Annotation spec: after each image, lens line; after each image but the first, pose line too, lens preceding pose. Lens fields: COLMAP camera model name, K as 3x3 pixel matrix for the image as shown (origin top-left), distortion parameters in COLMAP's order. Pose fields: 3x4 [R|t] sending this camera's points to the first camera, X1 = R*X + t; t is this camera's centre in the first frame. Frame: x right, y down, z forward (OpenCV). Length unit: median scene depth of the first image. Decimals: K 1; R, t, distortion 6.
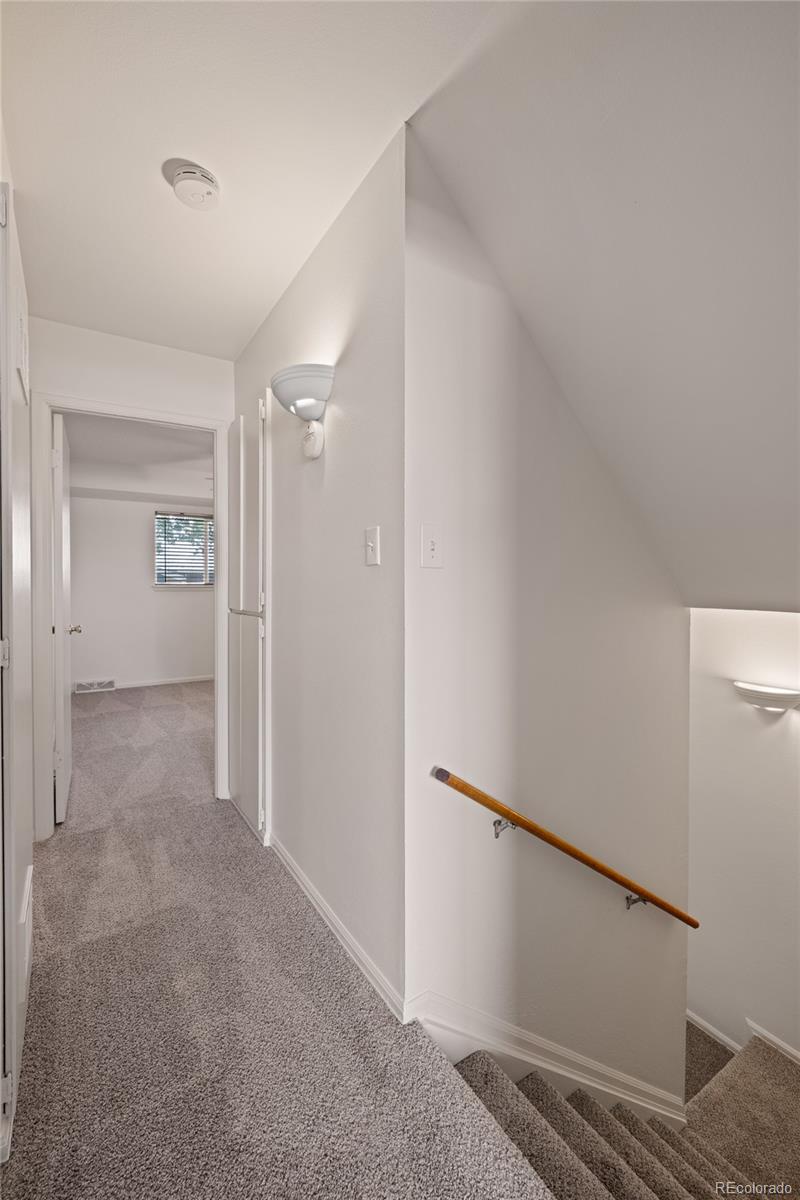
lens RADIAL K [[514.6, 0, 400.6], [0, 514.6, 597.5], [0, 0, 1]] dist [-0.002081, -0.000511]
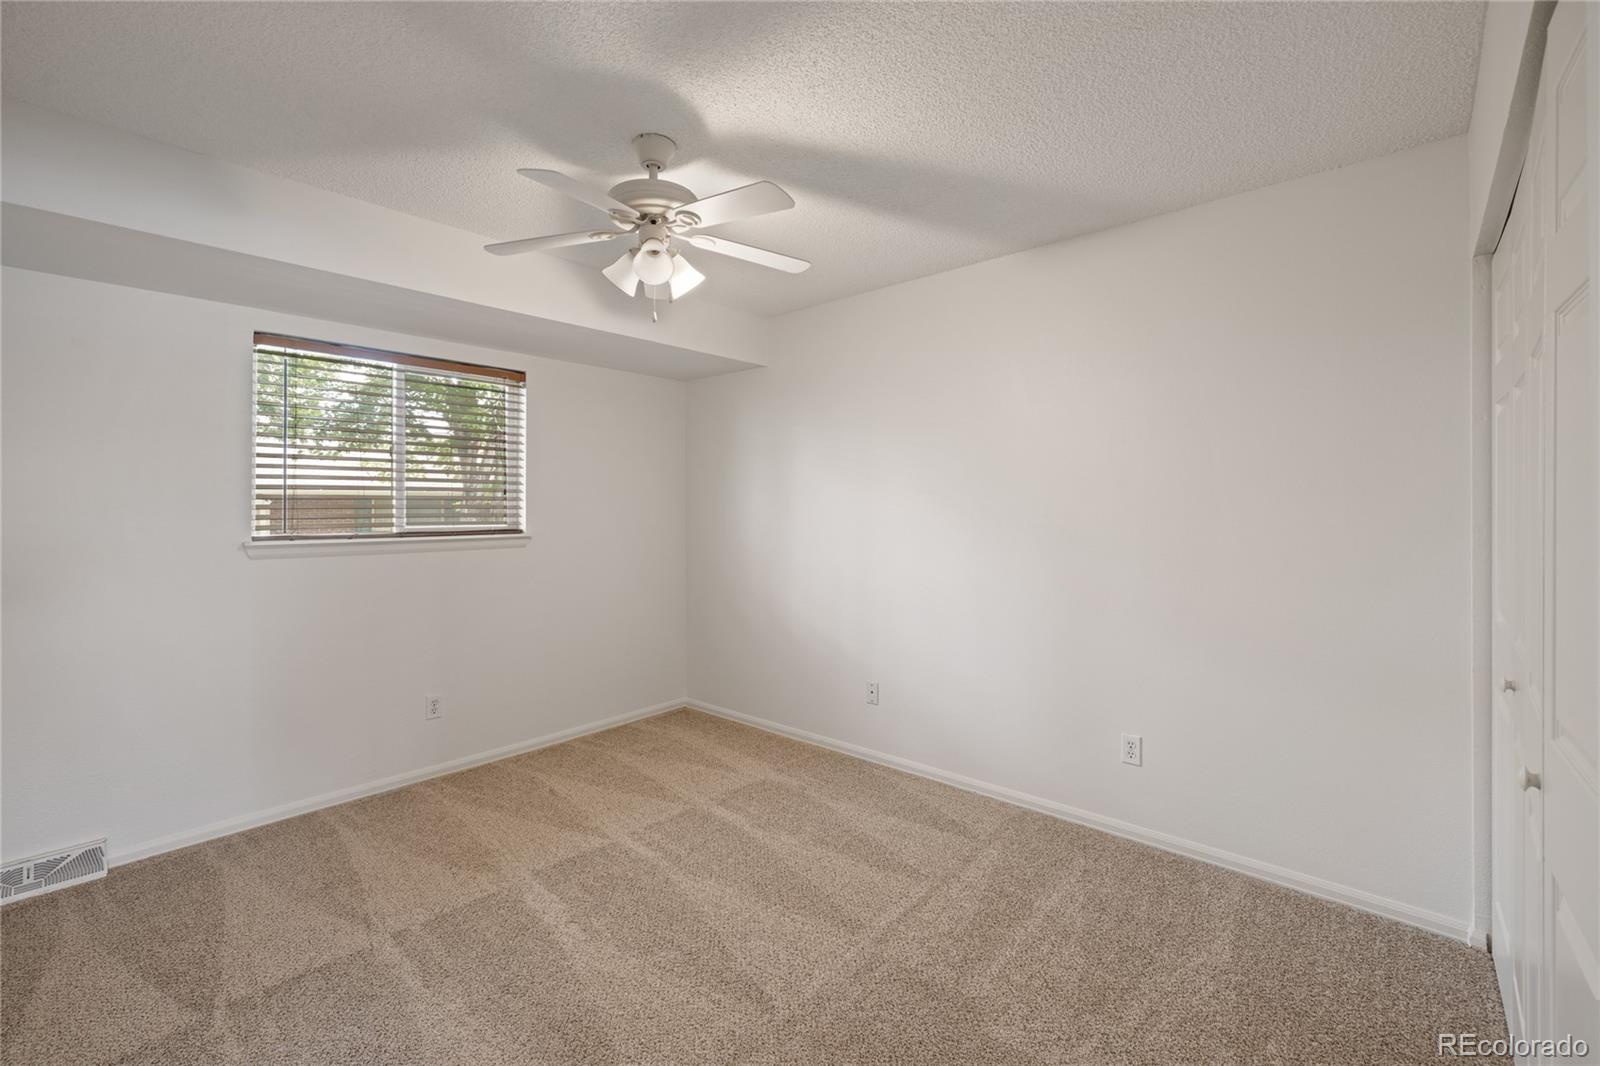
lens RADIAL K [[686.1, 0, 799.1], [0, 686.1, 525.4], [0, 0, 1]] dist [-0.002081, -0.000511]
pose [[0.973933, 0.001111, 0.226833, -0.234516], [0.001015, 0.999957, -0.009257, -0.032146], [-0.226833, 0.009246, 0.973890, 0.488323]]
